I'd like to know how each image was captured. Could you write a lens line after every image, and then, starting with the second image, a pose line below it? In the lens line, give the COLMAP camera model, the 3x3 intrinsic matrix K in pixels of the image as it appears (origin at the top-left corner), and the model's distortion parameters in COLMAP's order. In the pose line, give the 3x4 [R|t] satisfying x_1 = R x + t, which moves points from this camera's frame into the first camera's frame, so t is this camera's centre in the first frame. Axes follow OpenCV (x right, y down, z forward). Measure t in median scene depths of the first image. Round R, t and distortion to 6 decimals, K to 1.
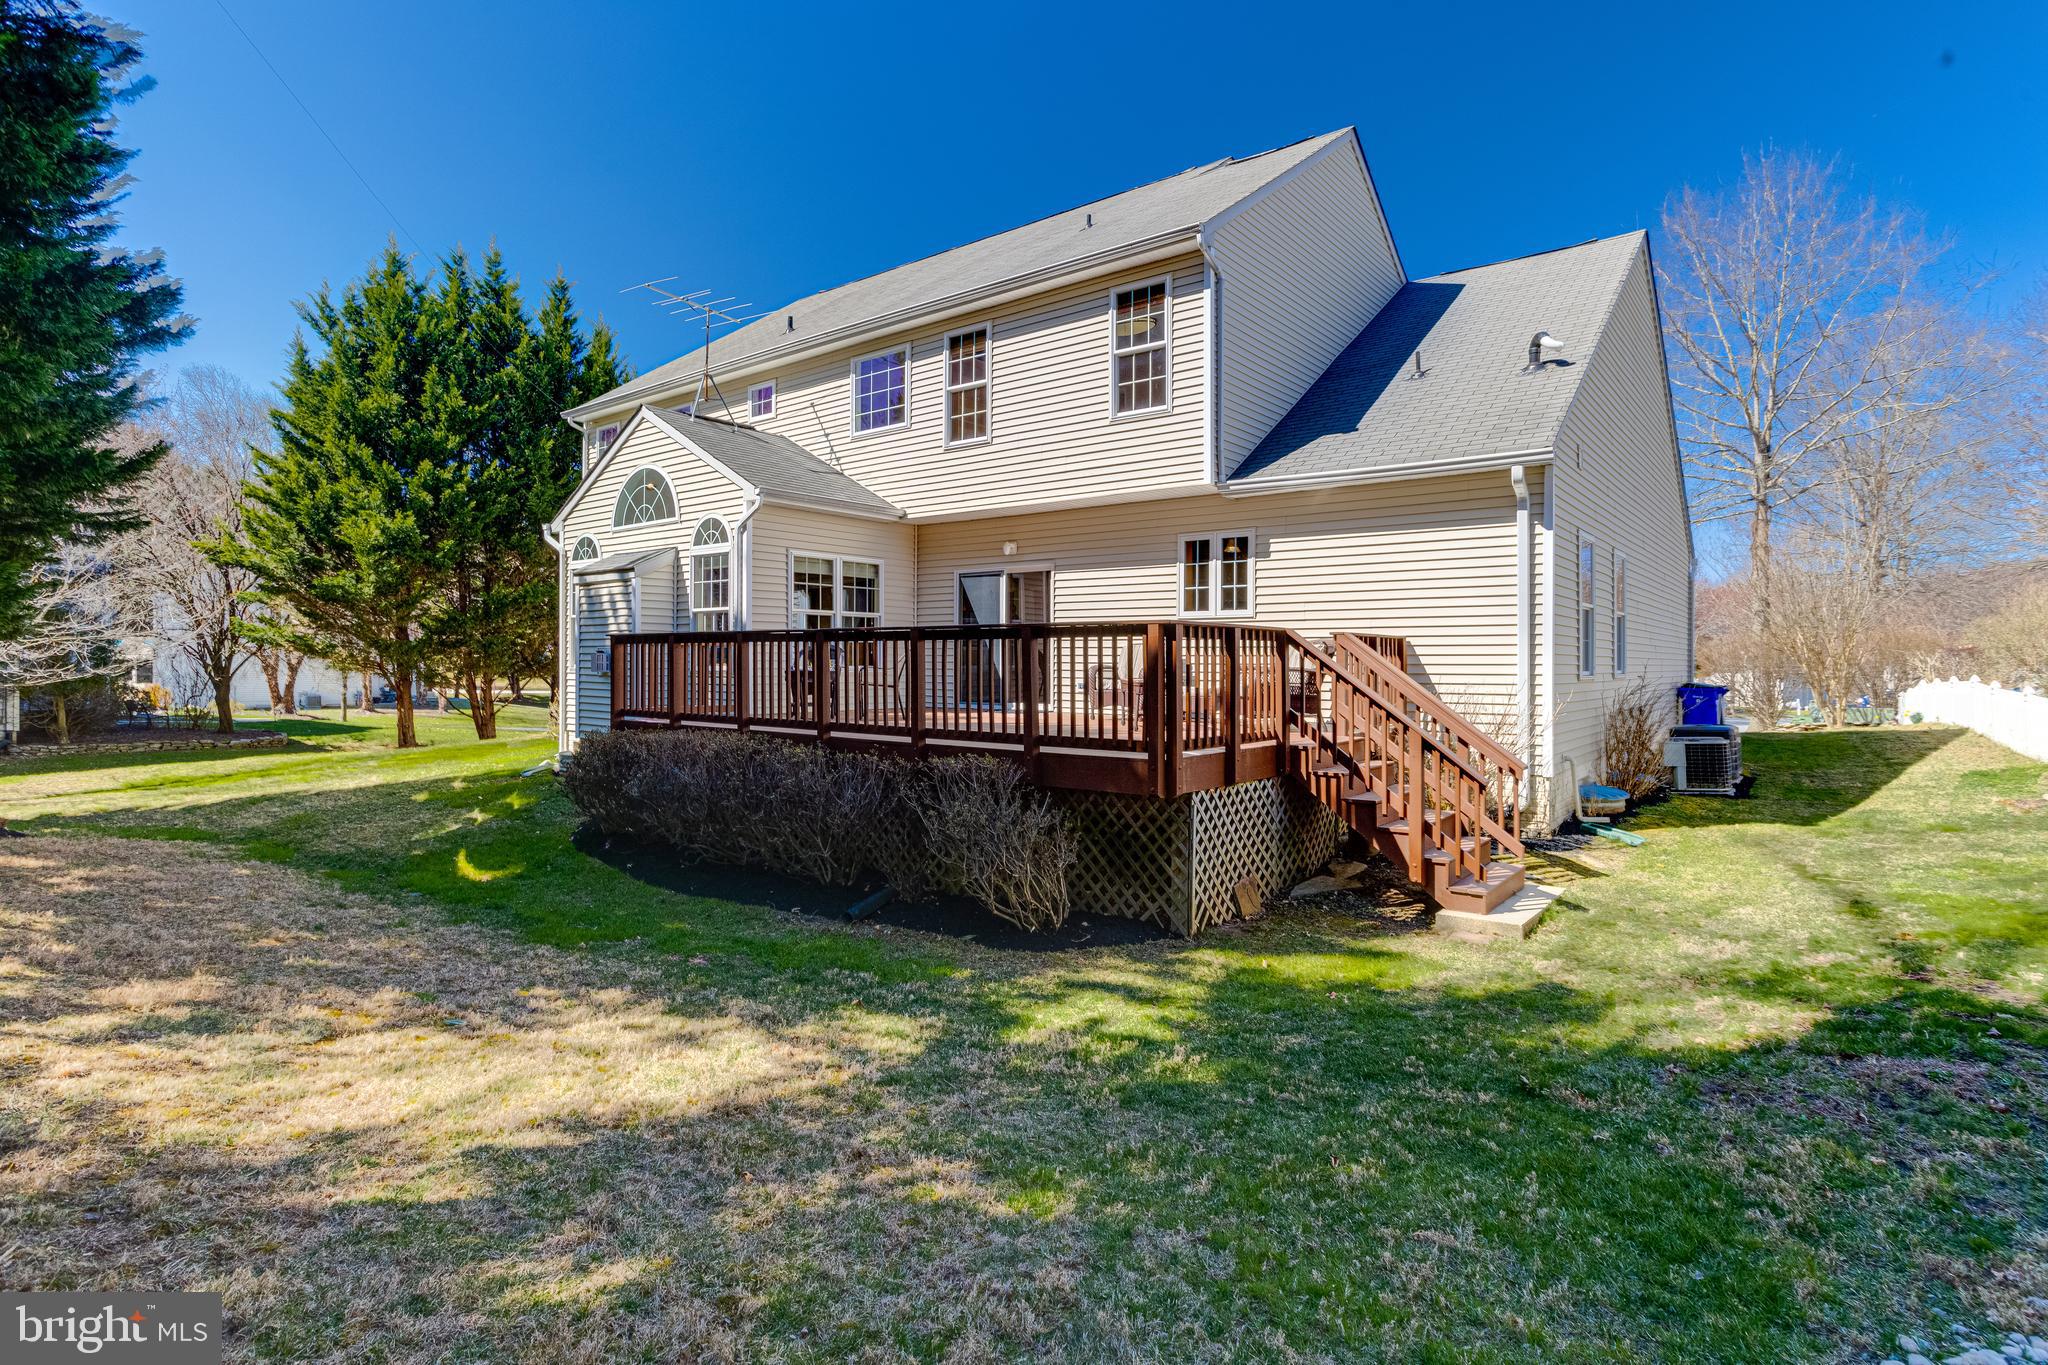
lens RADIAL K [[1028.6, 0, 1036.6], [0, 1028.6, 665.5], [0, 0, 1]] dist [-0.035861, 0.021767]
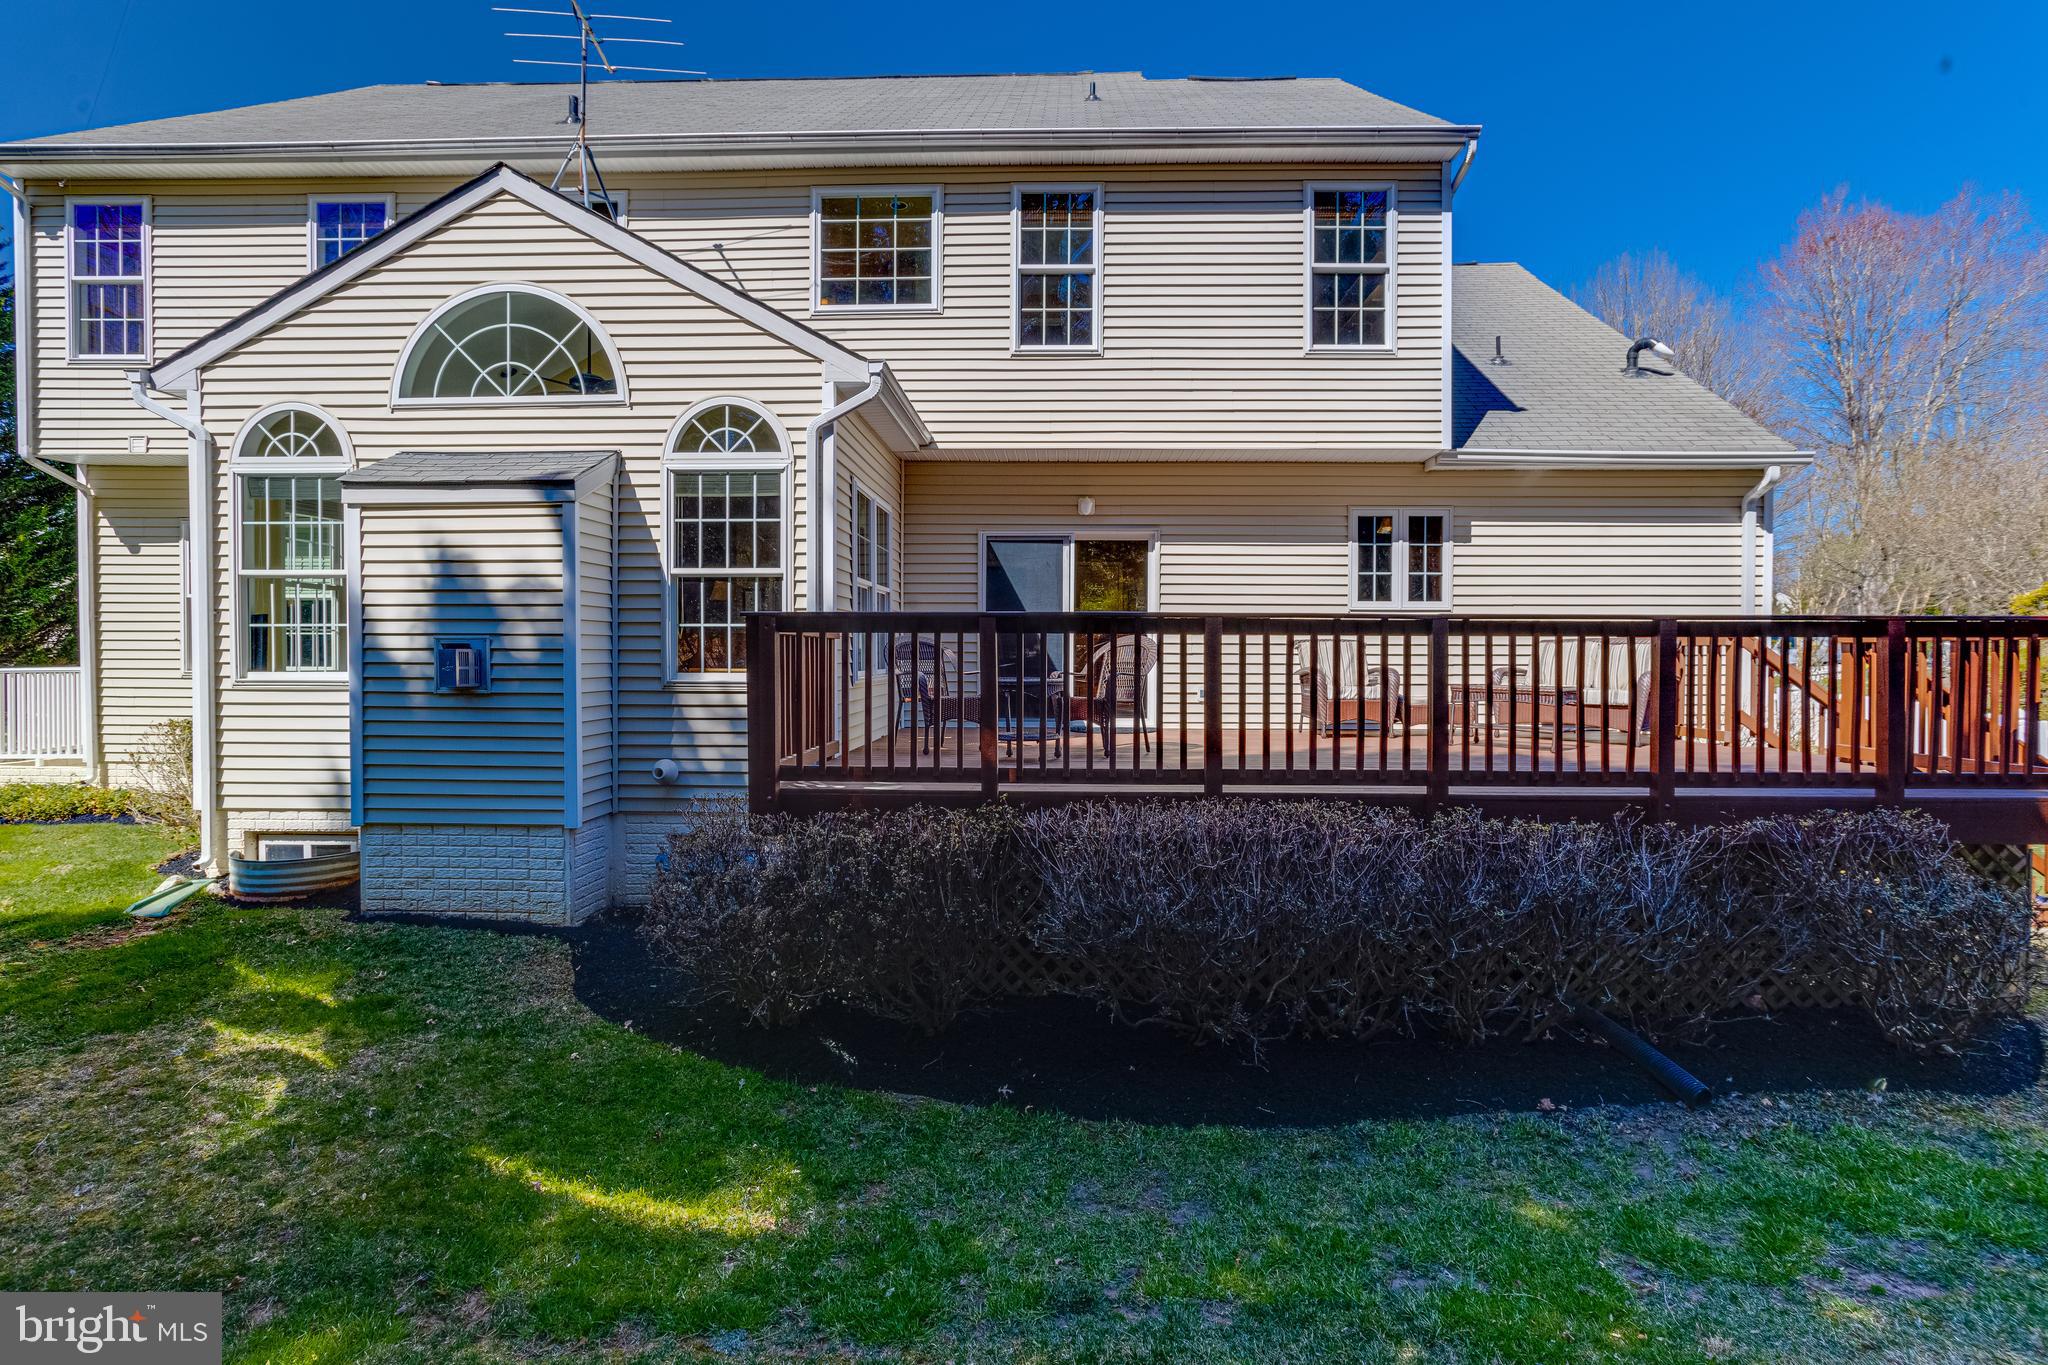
lens RADIAL K [[1028.6, 0, 1036.6], [0, 1028.6, 665.5], [0, 0, 1]] dist [-0.035861, 0.021767]
pose [[0.805316, -0.007402, 0.592800, -0.493396], [0.001428, 0.999943, 0.010546, -0.009298], [-0.592844, -0.007646, 0.805281, 0.443189]]
